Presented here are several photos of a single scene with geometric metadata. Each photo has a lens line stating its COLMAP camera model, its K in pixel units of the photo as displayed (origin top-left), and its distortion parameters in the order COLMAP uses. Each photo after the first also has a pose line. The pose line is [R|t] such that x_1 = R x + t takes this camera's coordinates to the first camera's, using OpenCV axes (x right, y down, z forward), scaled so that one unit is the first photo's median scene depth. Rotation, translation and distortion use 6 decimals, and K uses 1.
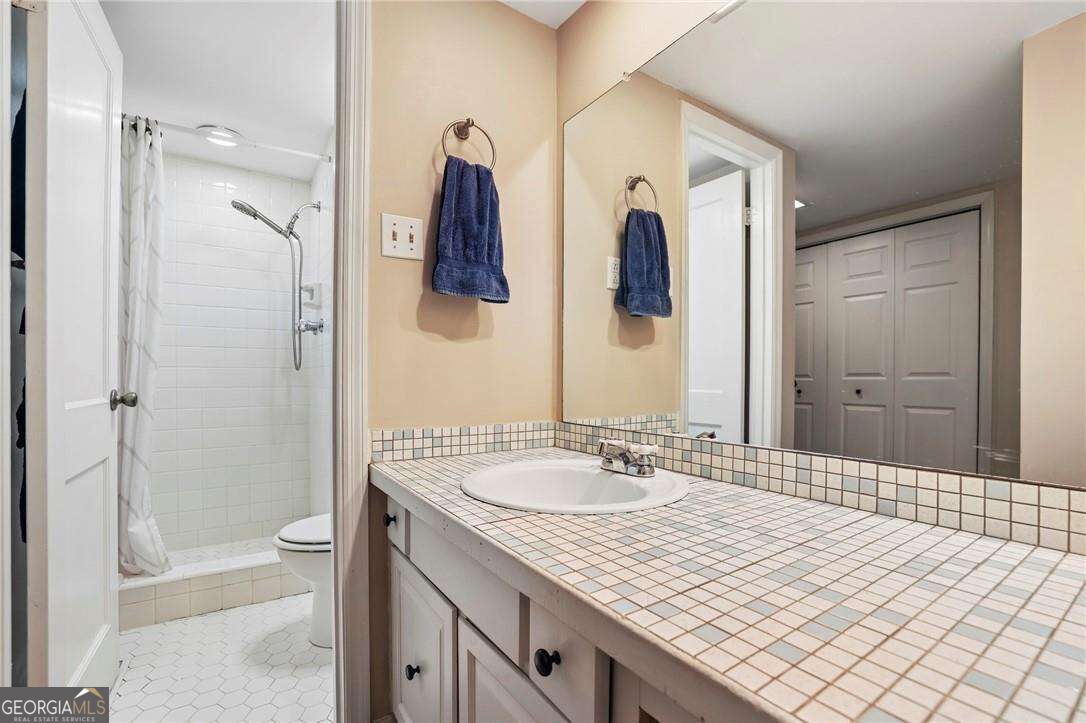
lens RADIAL K [[465.7, 0, 541.4], [0, 465.7, 378.6], [0, 0, 1]] dist [-0.036243, -0.000004]
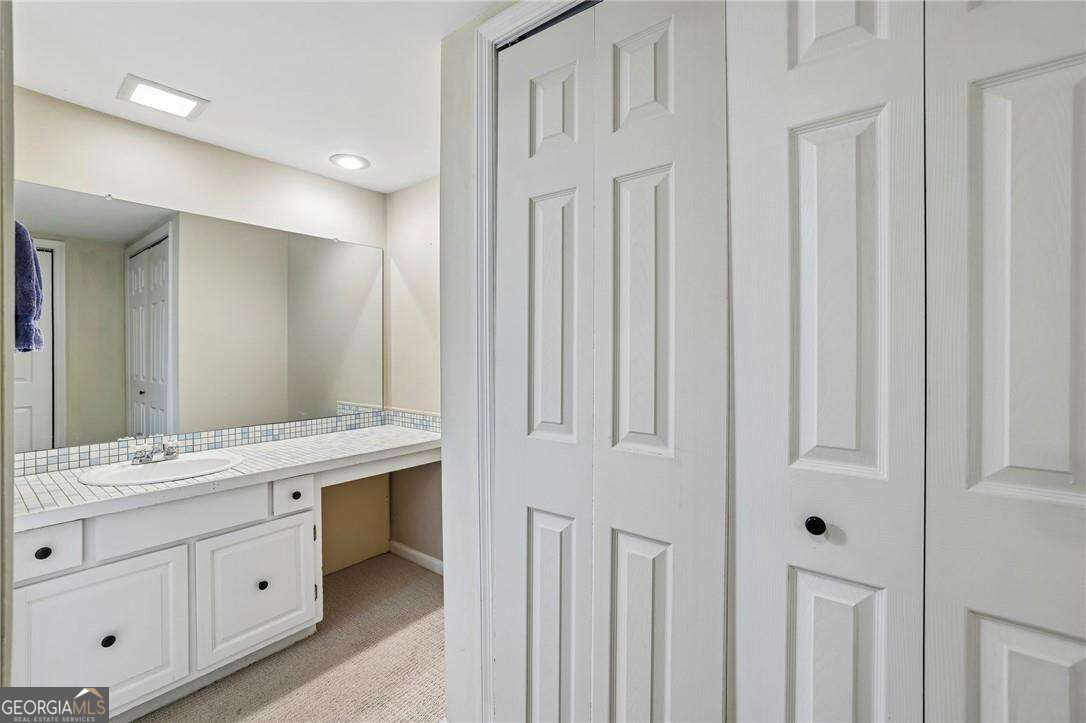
lens RADIAL K [[463.9, 0, 543.0], [0, 463.9, 361.5], [0, 0, 1]] dist [0.000040, -0.000001]
pose [[-0.316657, -0.016969, 0.948388, -0.356681], [0.005571, 0.999789, 0.019749, -0.035396], [-0.948524, 0.011538, -0.316496, 0.040657]]
